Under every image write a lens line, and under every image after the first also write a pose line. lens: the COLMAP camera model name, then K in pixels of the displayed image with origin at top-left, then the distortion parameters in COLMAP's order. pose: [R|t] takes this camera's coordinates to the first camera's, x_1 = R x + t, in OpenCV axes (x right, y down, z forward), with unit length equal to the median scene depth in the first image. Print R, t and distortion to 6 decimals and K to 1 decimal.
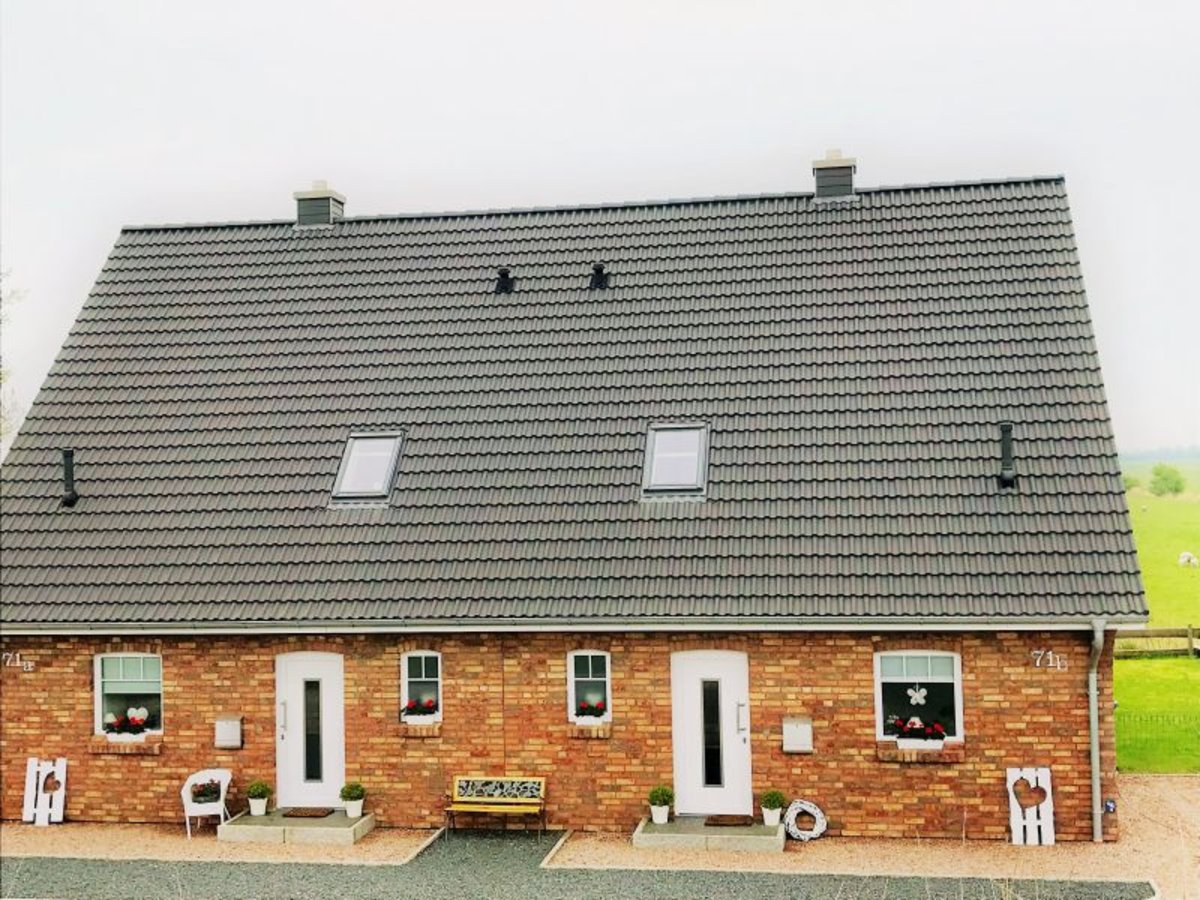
lens RADIAL K [[1475.5, 0, 600.0], [0, 1475.5, 450.0], [0, 0, 1]] dist [-0.010640, -0.073092]
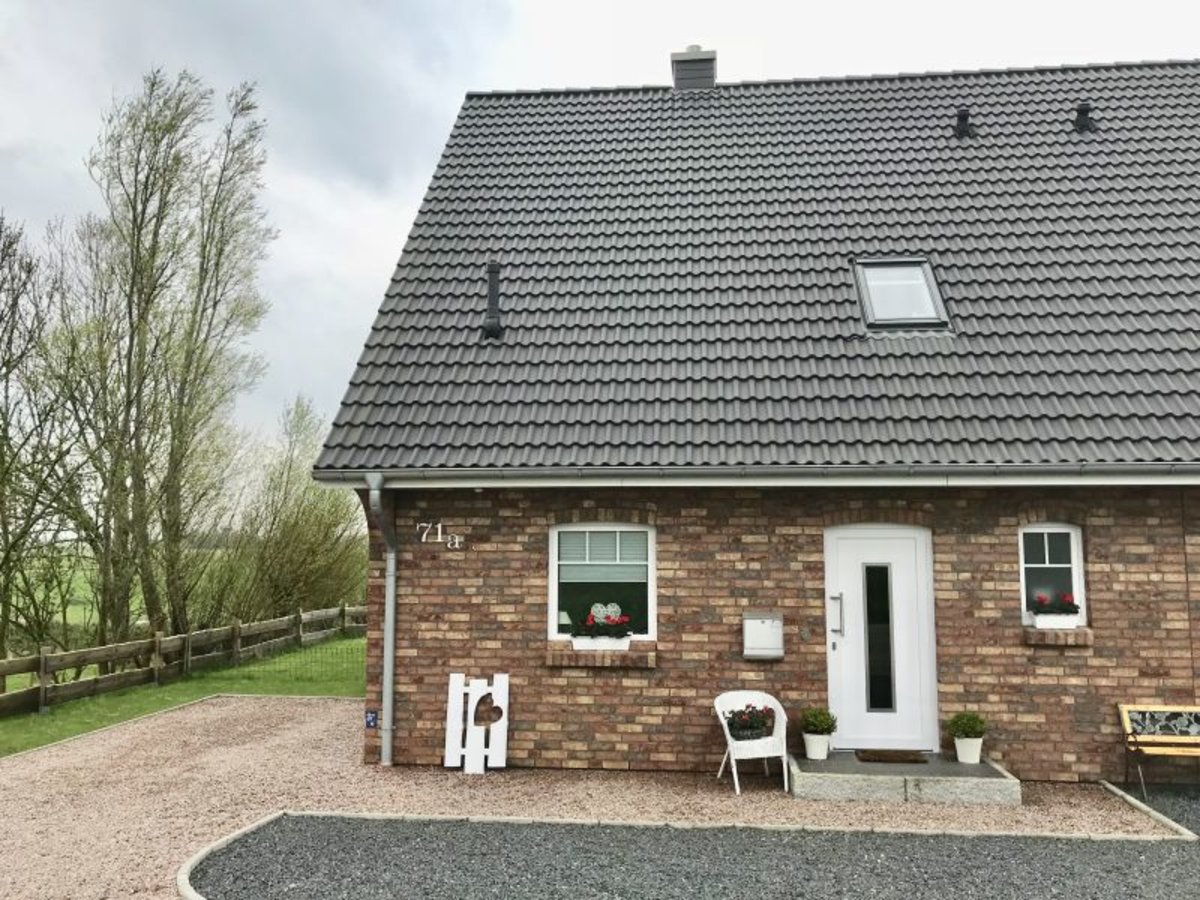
lens RADIAL K [[1001.9, 0, 600.0], [0, 1001.9, 450.0], [0, 0, 1]] dist [0.068318, -0.122208]
pose [[0.998218, 0.027876, 0.052761, -0.557795], [-0.024281, 0.997419, -0.067576, 0.215992], [-0.054508, 0.066175, 0.996318, 0.824719]]
